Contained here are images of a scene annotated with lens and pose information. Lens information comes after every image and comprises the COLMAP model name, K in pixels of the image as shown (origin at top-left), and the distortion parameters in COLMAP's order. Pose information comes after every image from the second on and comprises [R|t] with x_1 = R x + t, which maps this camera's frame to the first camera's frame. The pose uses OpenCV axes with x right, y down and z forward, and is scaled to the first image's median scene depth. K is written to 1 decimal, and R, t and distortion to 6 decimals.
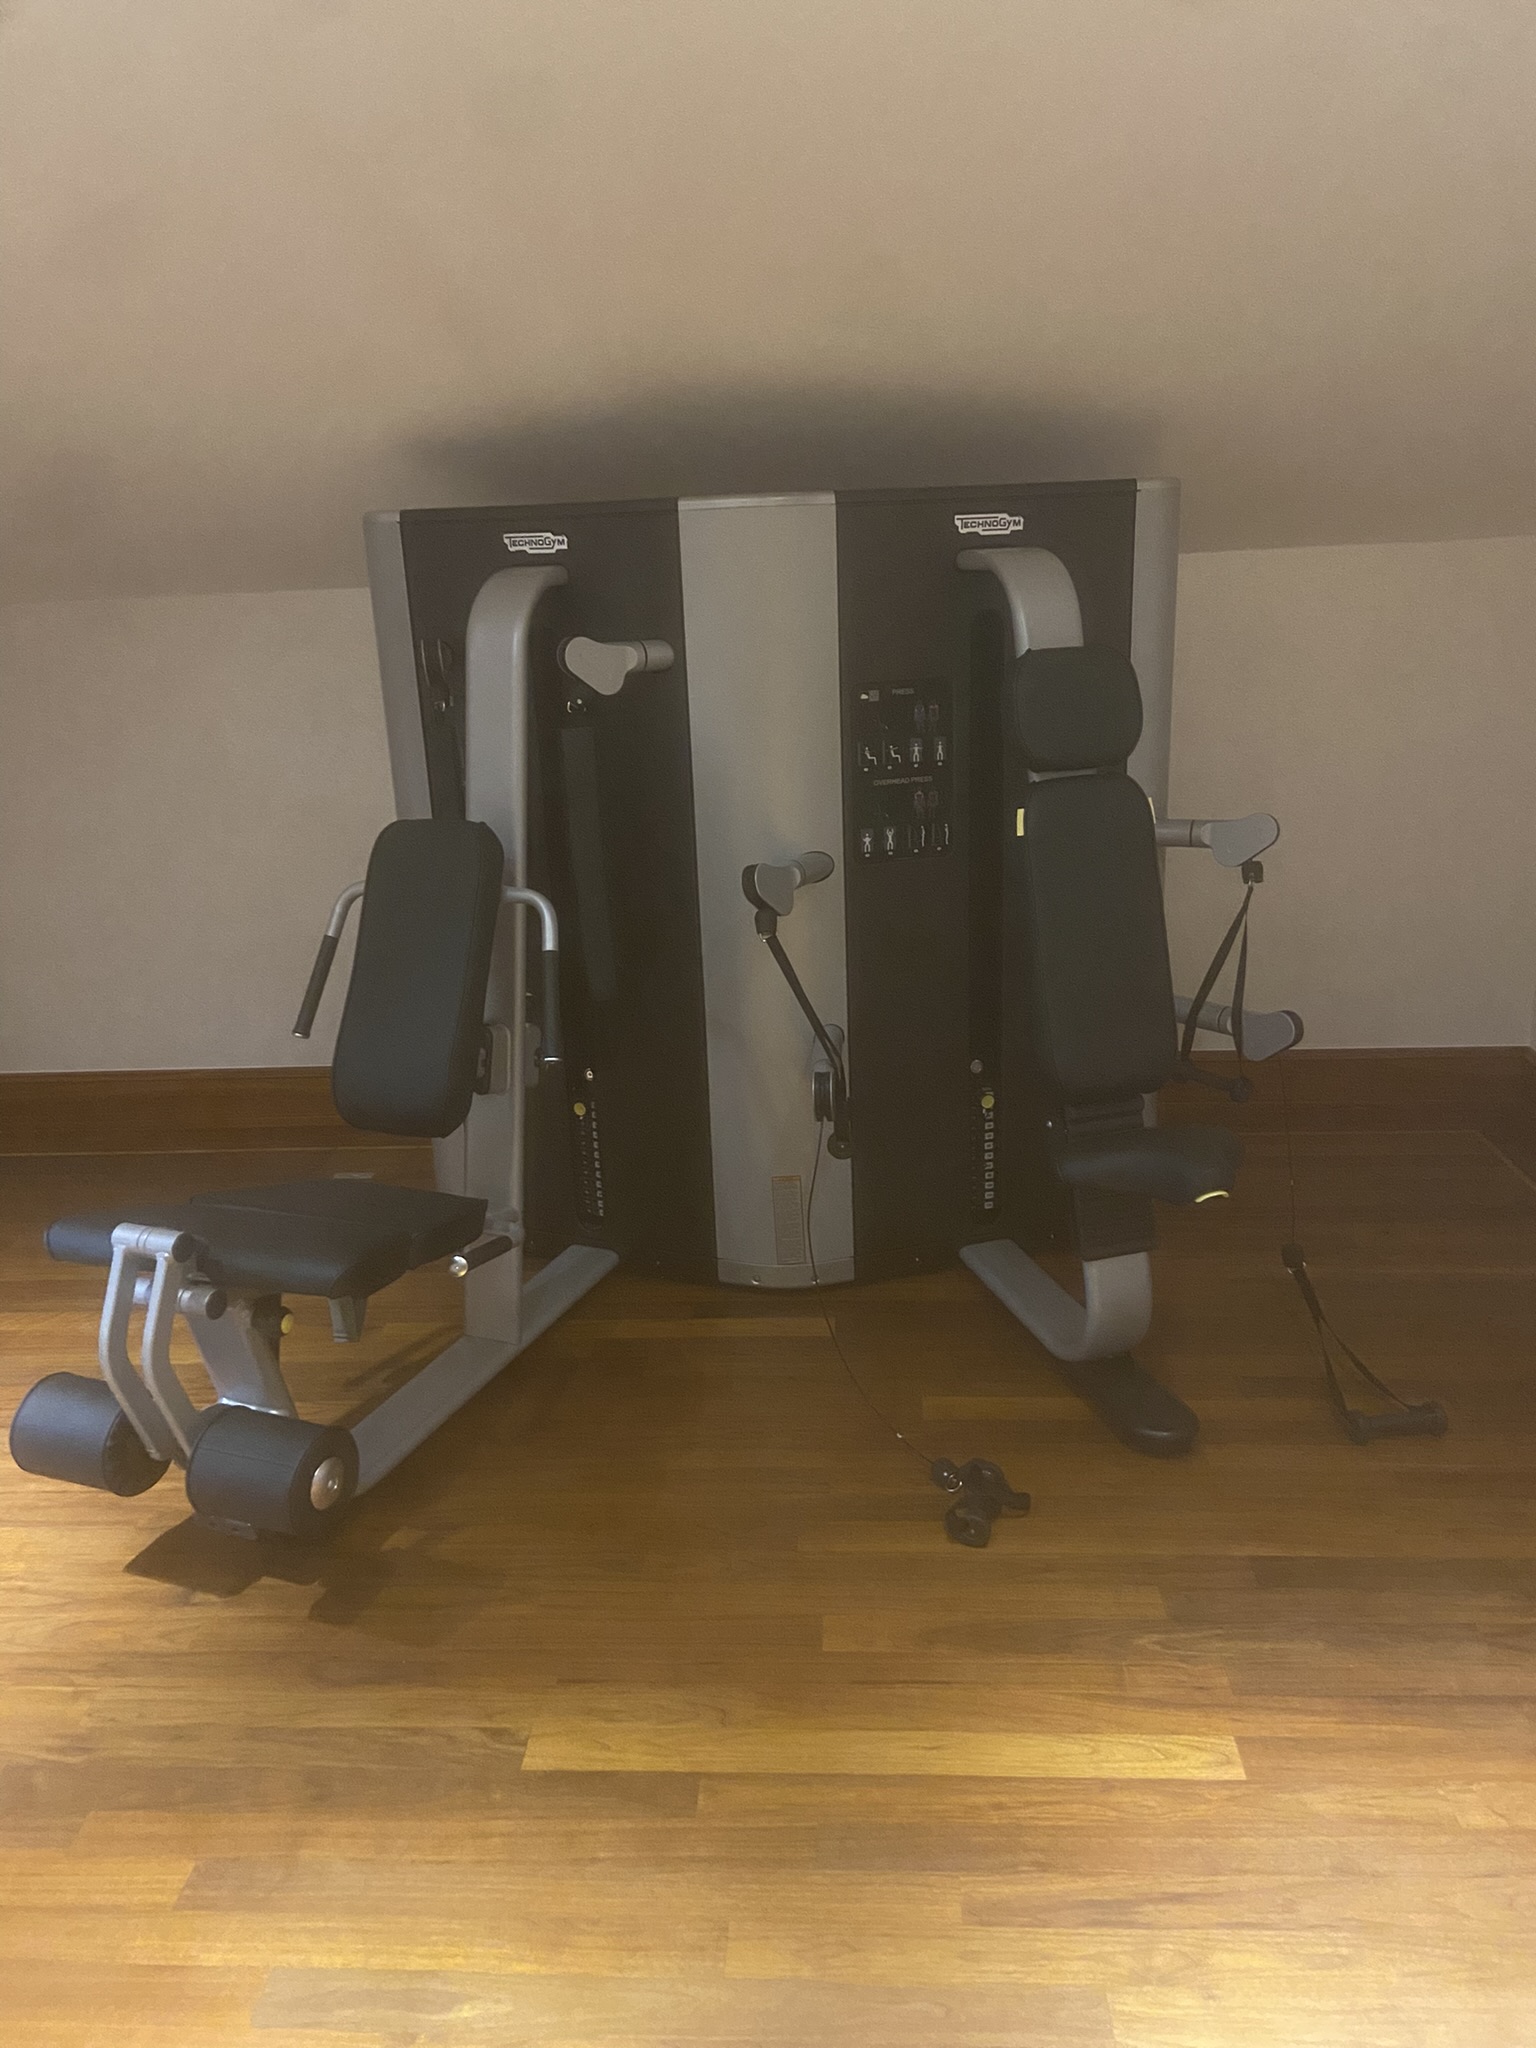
lens RADIAL K [[1510.2, 0, 768.0], [0, 1510.2, 1024.0], [0, 0, 1]] dist [0.133439, 0.000347]
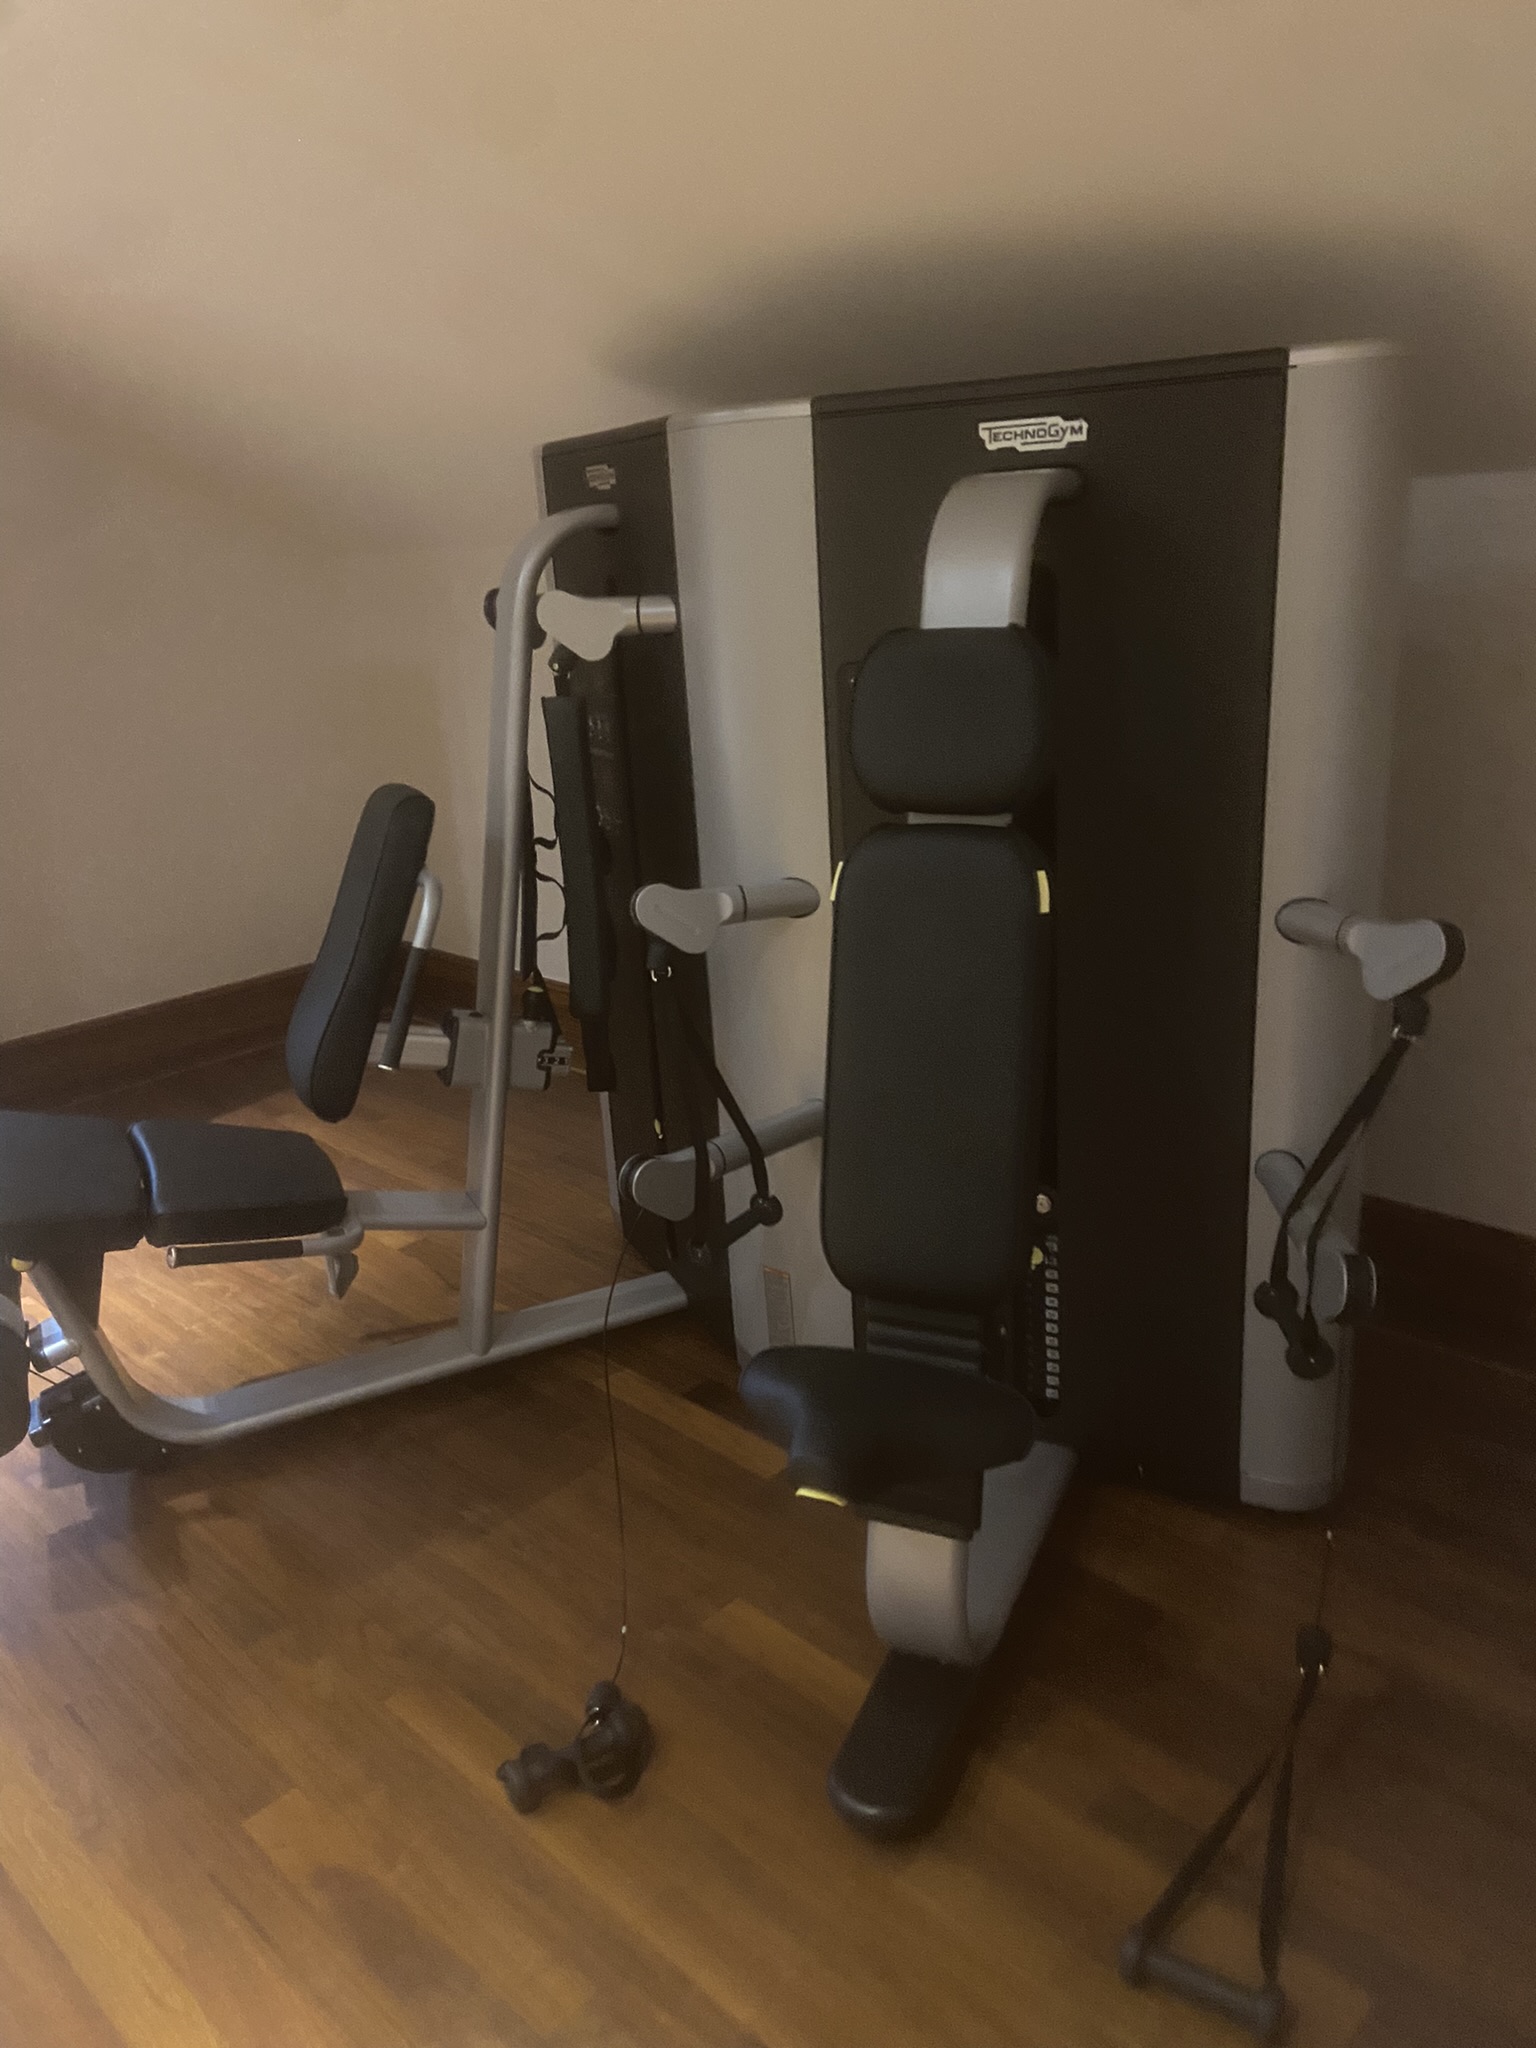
lens RADIAL K [[1572.8, 0, 772.1], [0, 1572.8, 1055.4], [0, 0, 1]] dist [0.137573, -0.002505]
pose [[0.736169, 0.218890, -0.640424, 0.539840], [-0.160622, 0.975726, 0.148857, -0.139870], [0.657462, -0.006718, 0.753458, 0.374151]]
